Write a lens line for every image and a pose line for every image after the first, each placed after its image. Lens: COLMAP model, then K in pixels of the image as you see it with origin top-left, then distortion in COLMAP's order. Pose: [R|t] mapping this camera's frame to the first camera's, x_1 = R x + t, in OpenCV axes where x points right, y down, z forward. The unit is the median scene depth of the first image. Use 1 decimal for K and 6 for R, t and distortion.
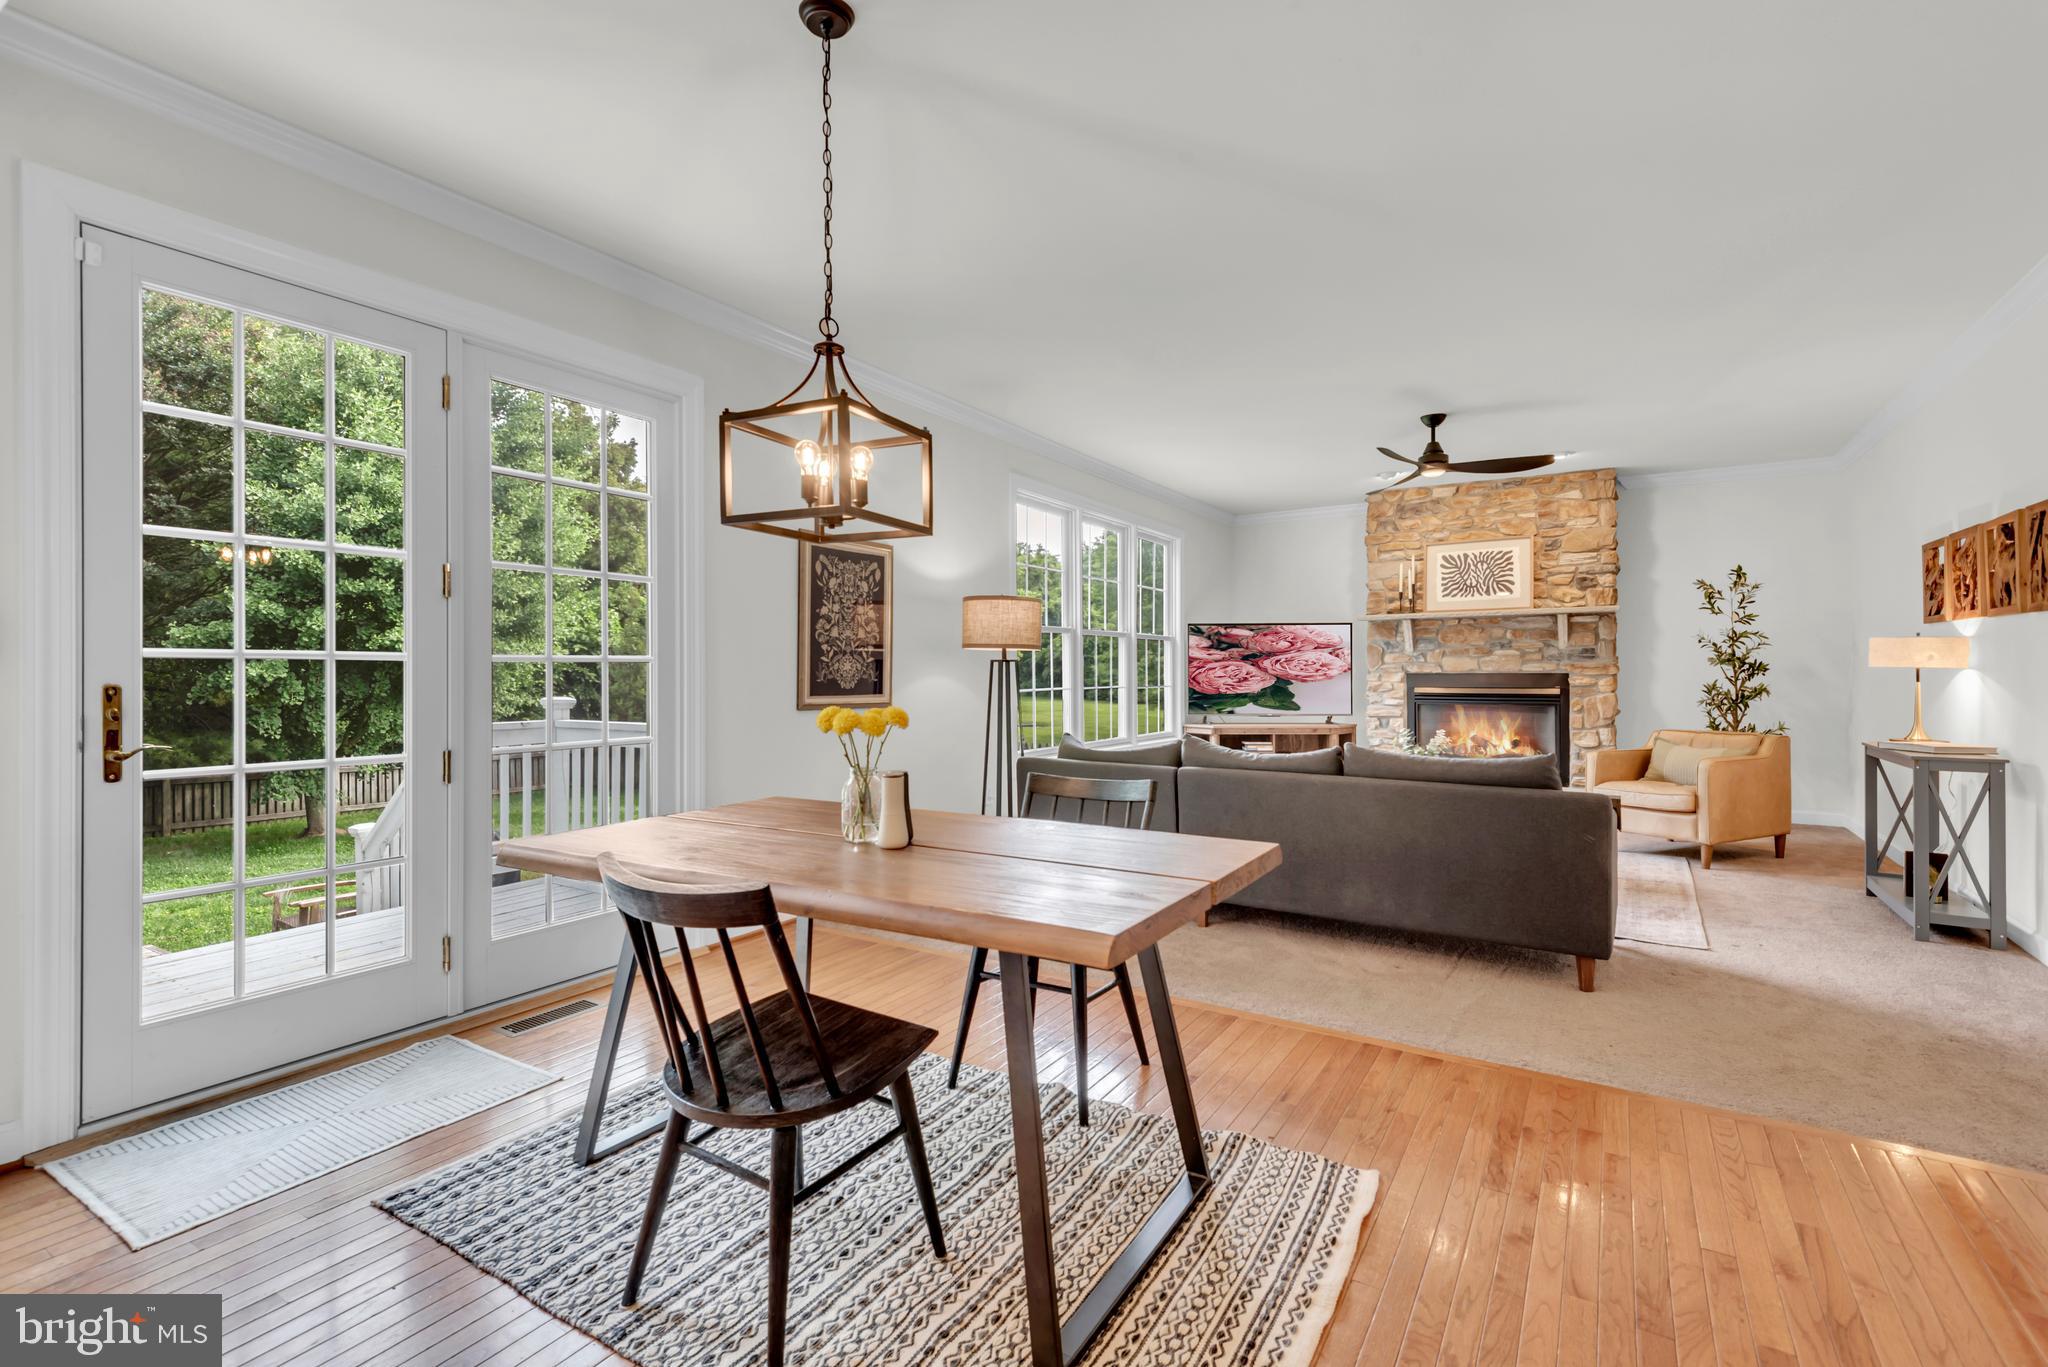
lens RADIAL K [[929.2, 0, 1023.7], [0, 929.2, 671.2], [0, 0, 1]] dist [0.037951, -0.018356]
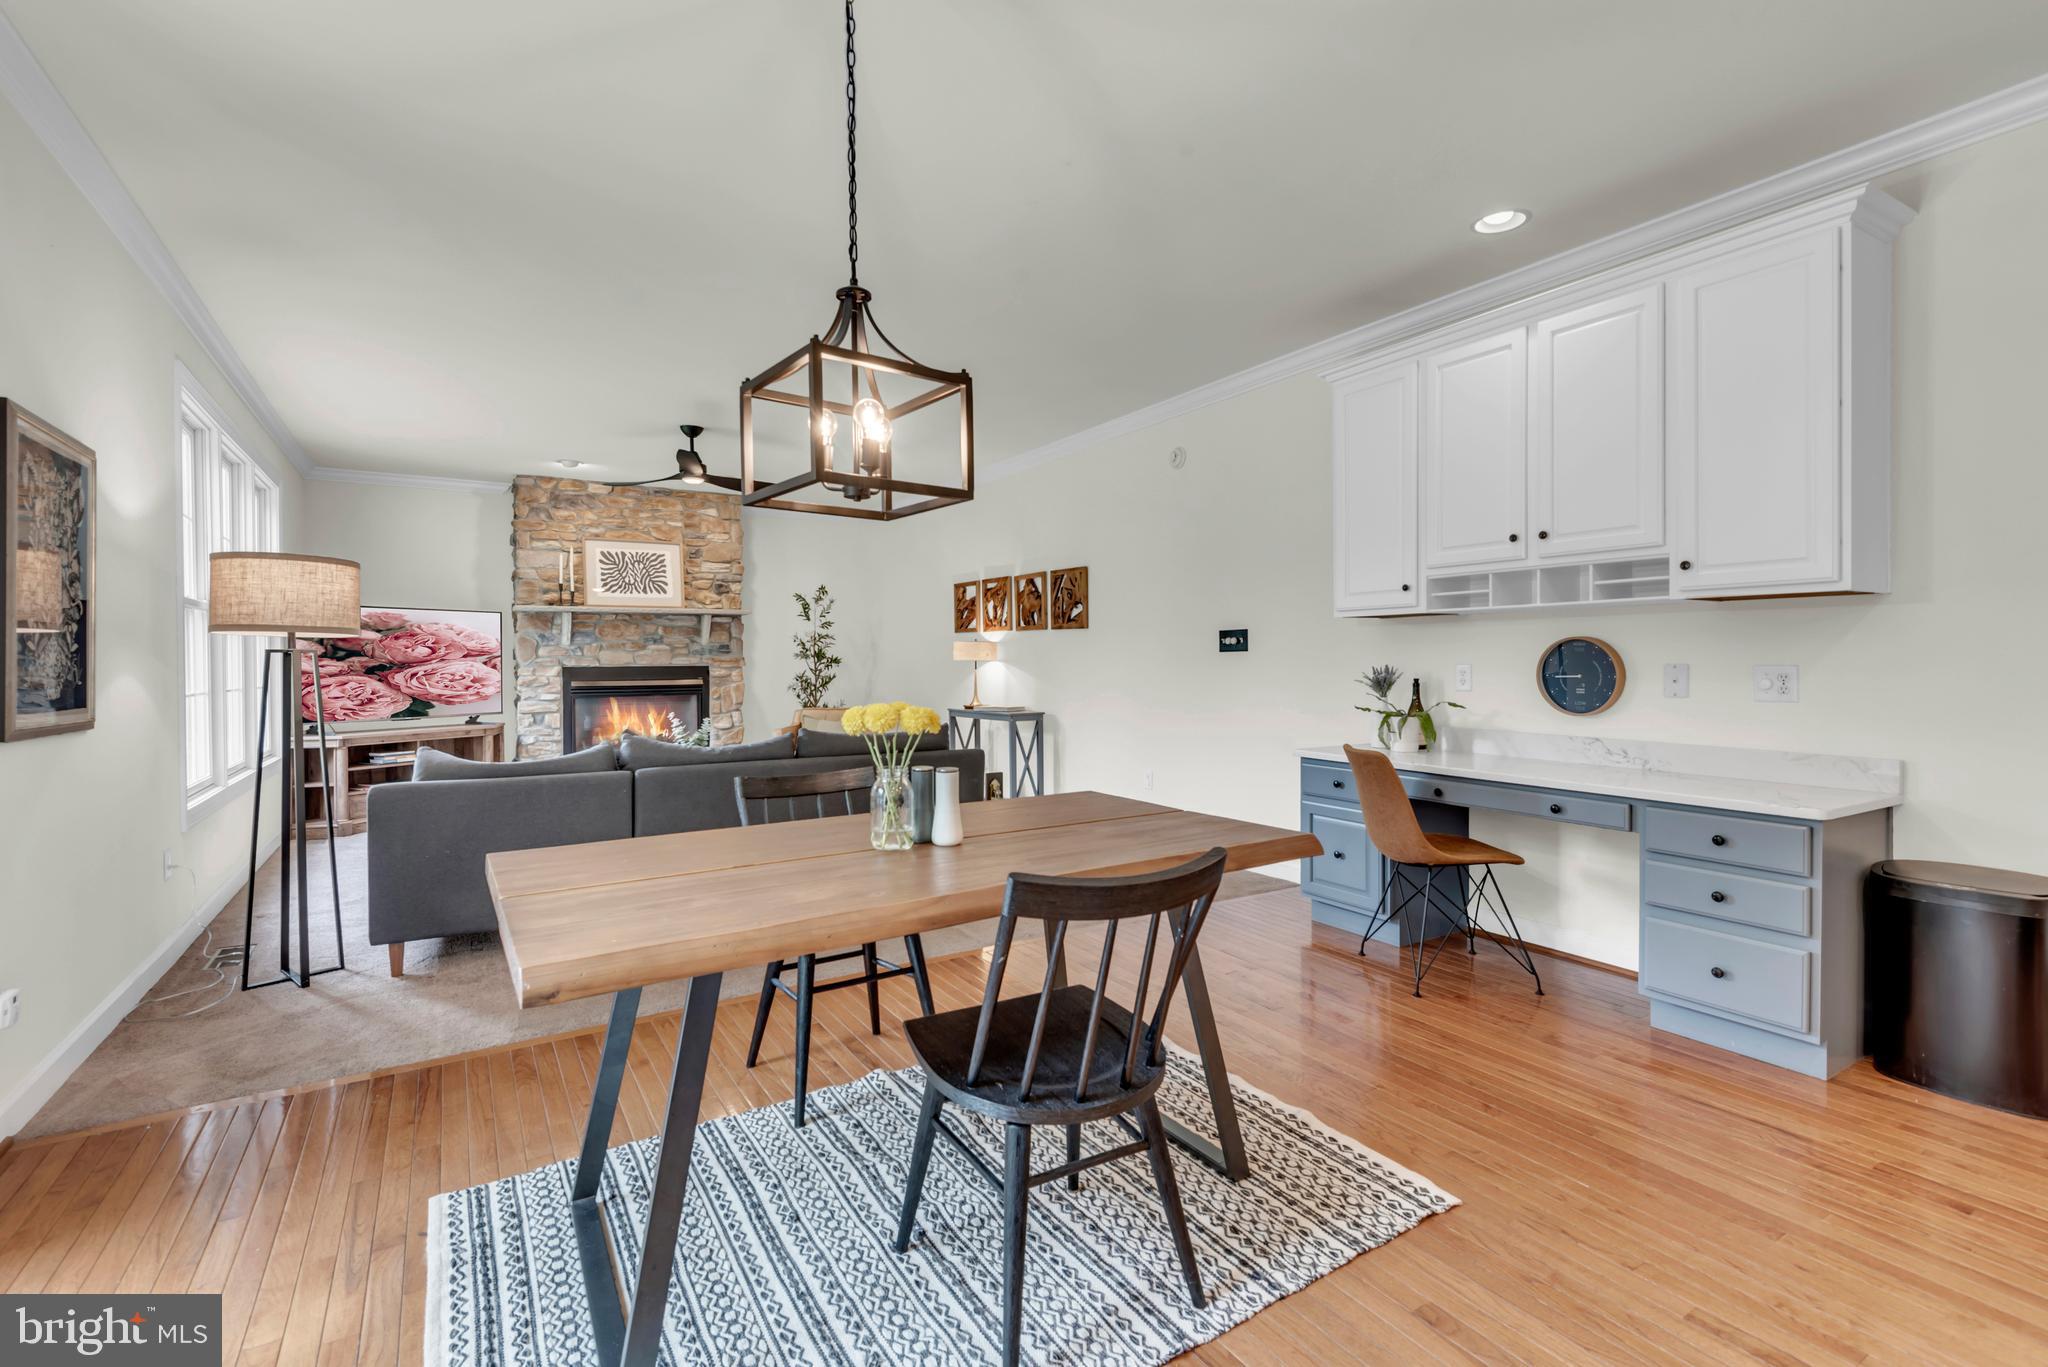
lens RADIAL K [[929.2, 0, 1023.7], [0, 929.2, 671.2], [0, 0, 1]] dist [0.037951, -0.018356]
pose [[0.436952, -0.010257, 0.899426, -0.297866], [0.004928, 0.999947, 0.009010, 0.000208], [-0.899471, 0.000495, 0.436980, 0.155593]]
